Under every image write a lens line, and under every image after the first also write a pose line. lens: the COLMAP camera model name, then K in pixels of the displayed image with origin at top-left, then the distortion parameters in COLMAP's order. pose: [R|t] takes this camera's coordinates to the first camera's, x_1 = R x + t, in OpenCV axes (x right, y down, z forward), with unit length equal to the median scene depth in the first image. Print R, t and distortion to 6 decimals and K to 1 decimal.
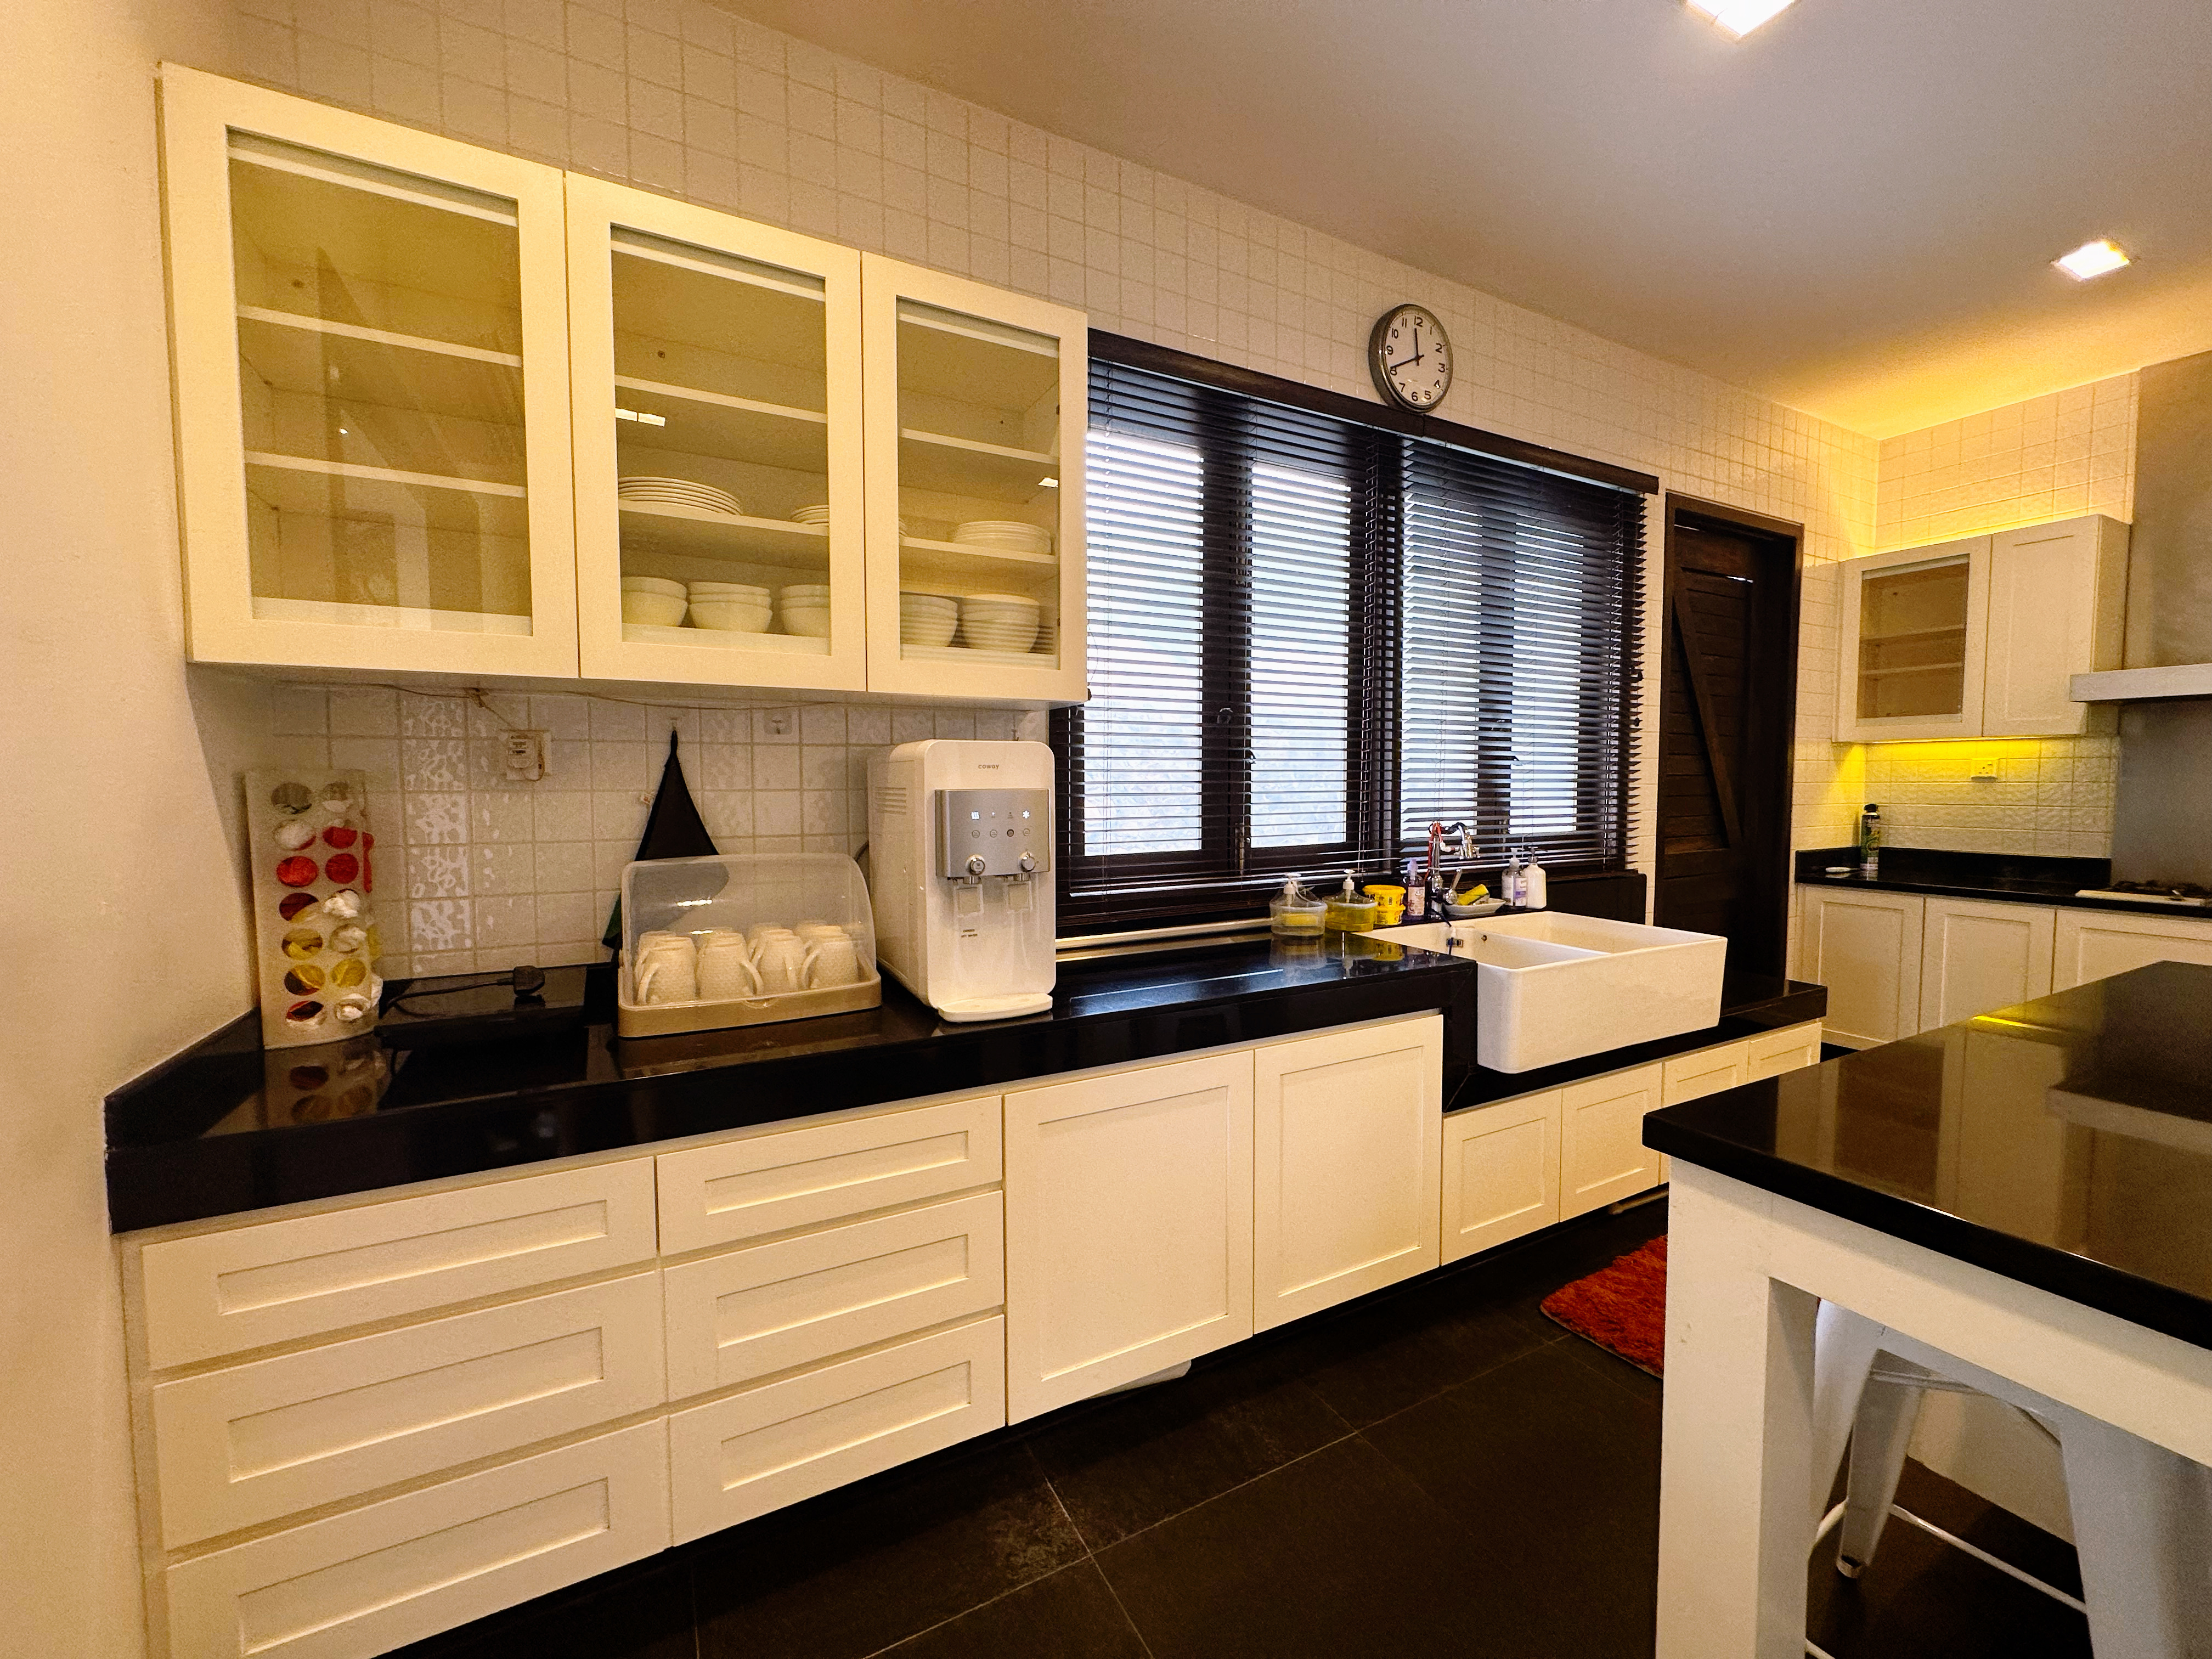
lens RADIAL K [[883.7, 0, 1104.6], [0, 883.7, 829.9], [0, 0, 1]] dist [-0.004968, 0.001516]
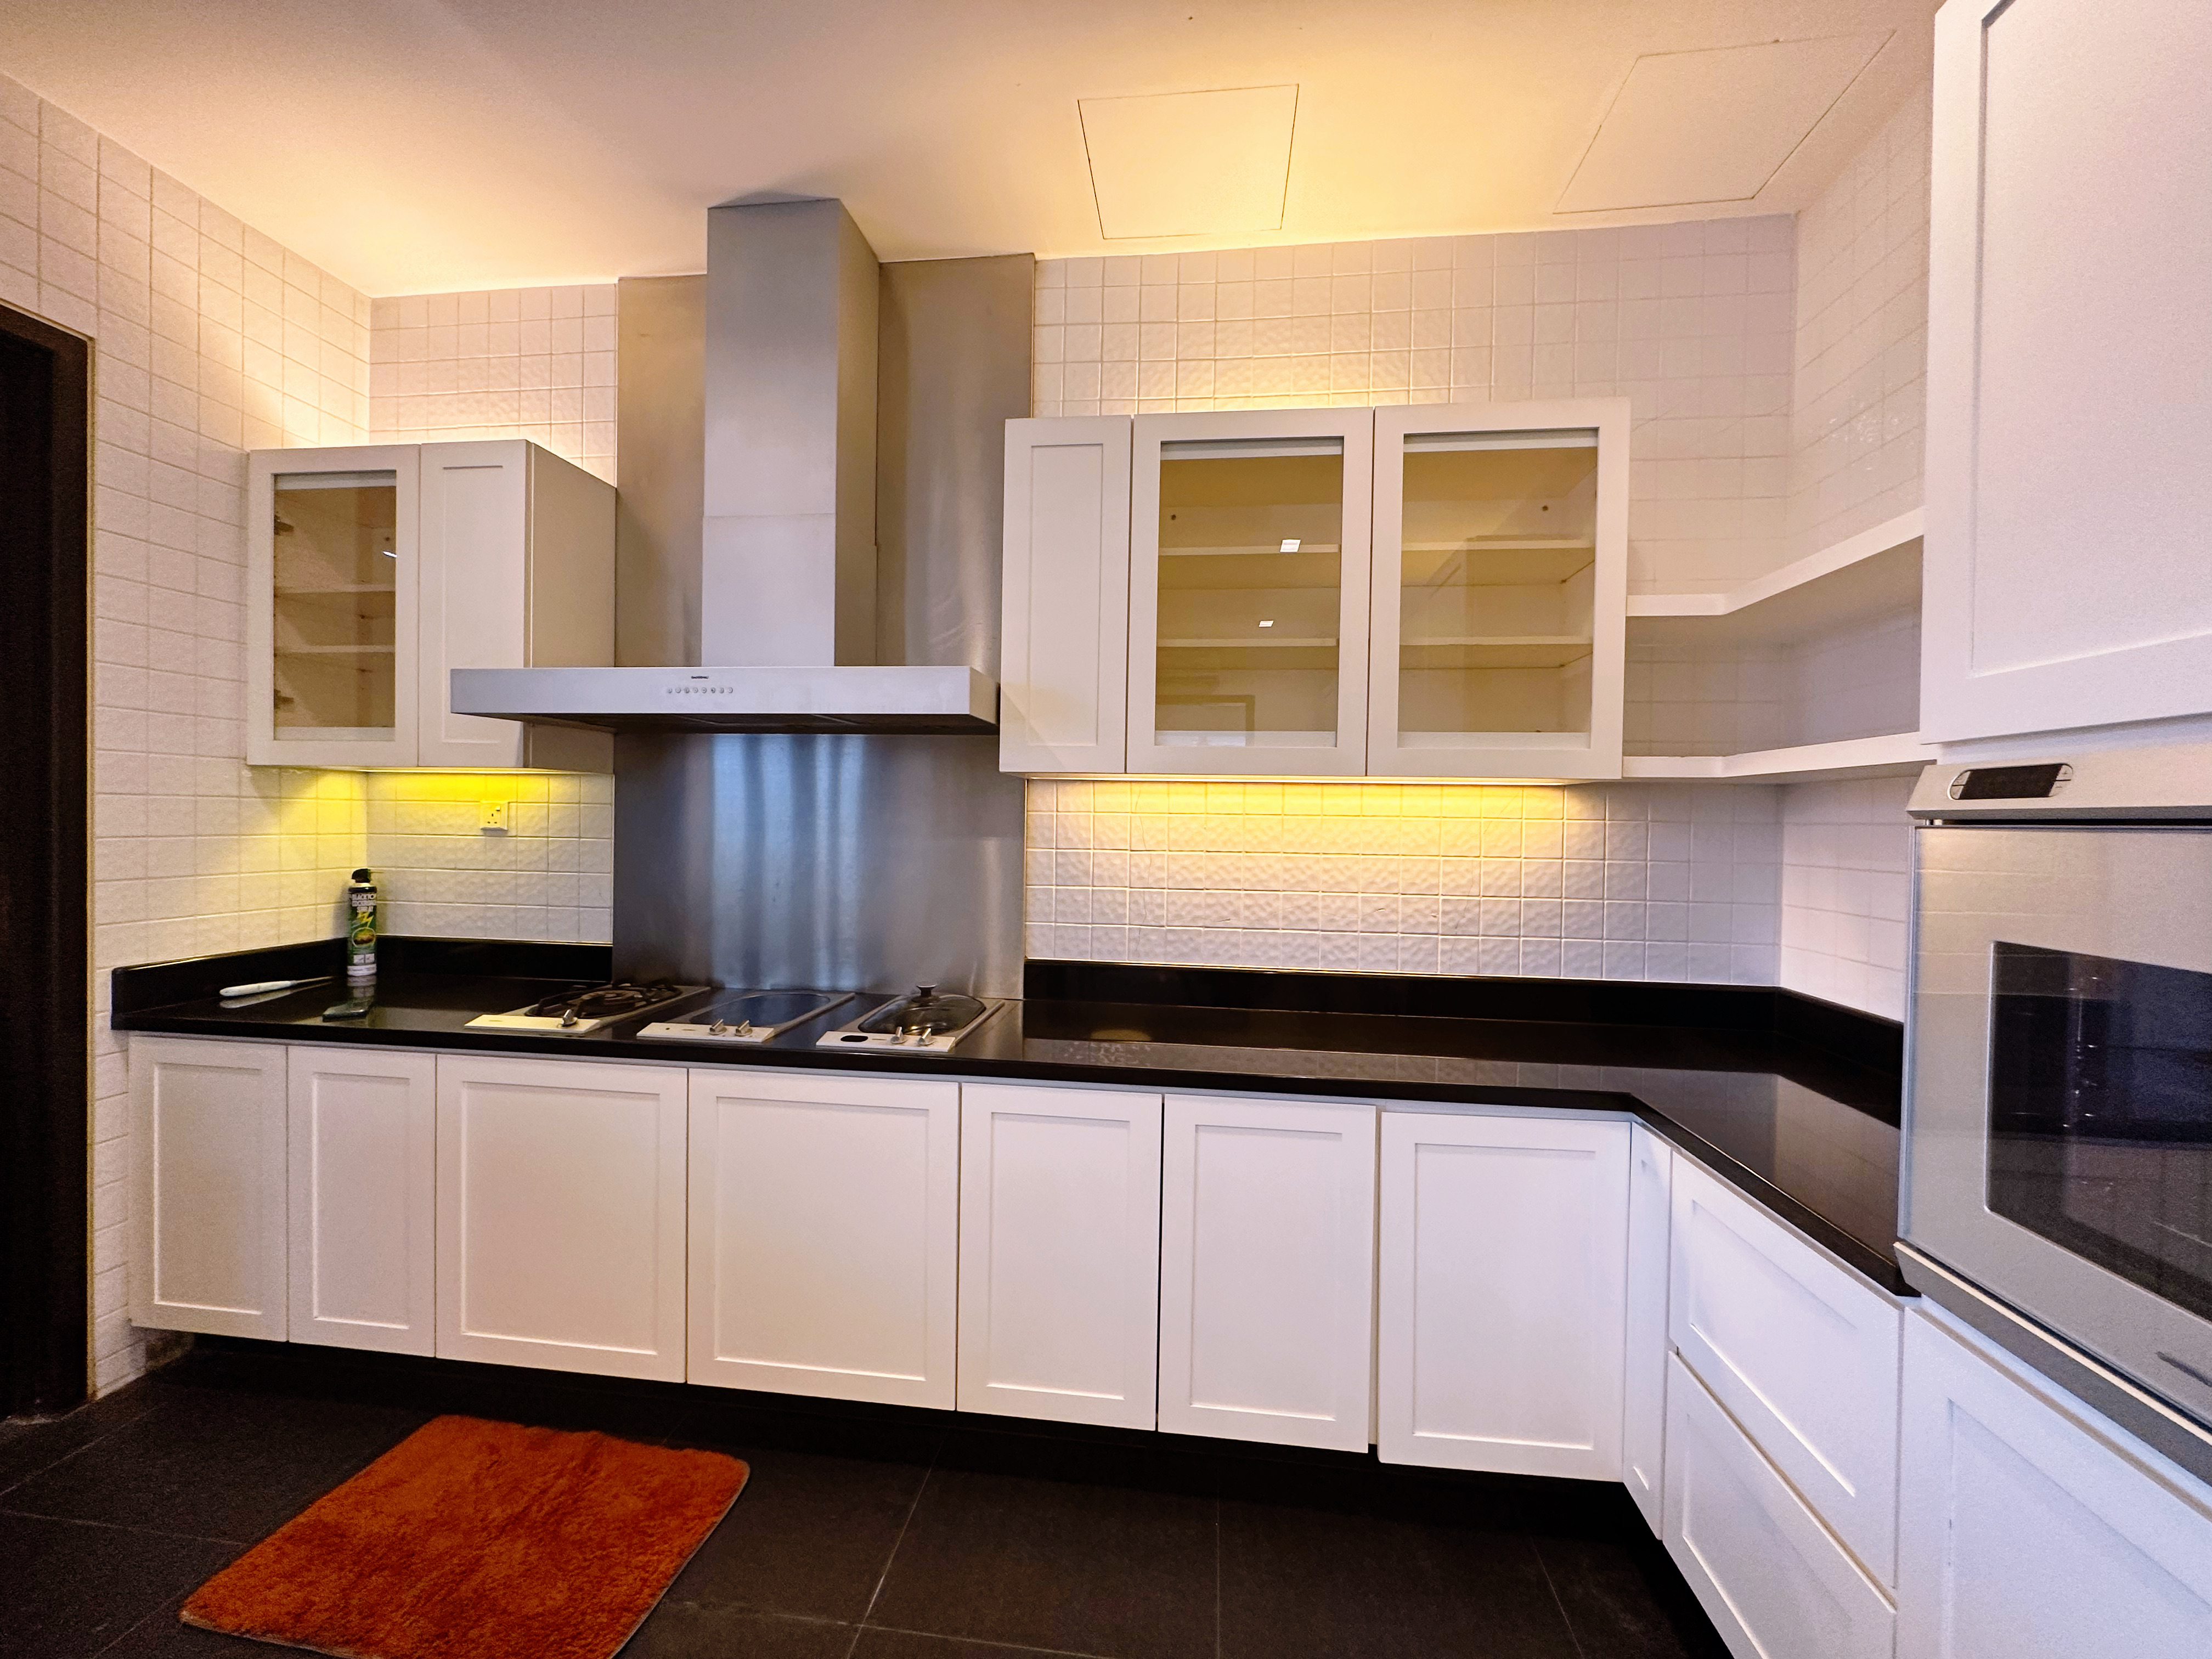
lens RADIAL K [[883.7, 0, 1099.8], [0, 883.7, 831.6], [0, 0, 1]] dist [-0.004968, 0.001516]
pose [[0.560294, 0.002281, 0.828291, 0.677687], [0.030707, 0.999252, -0.023524, -0.026506], [-0.827724, 0.038614, 0.559805, 0.229739]]
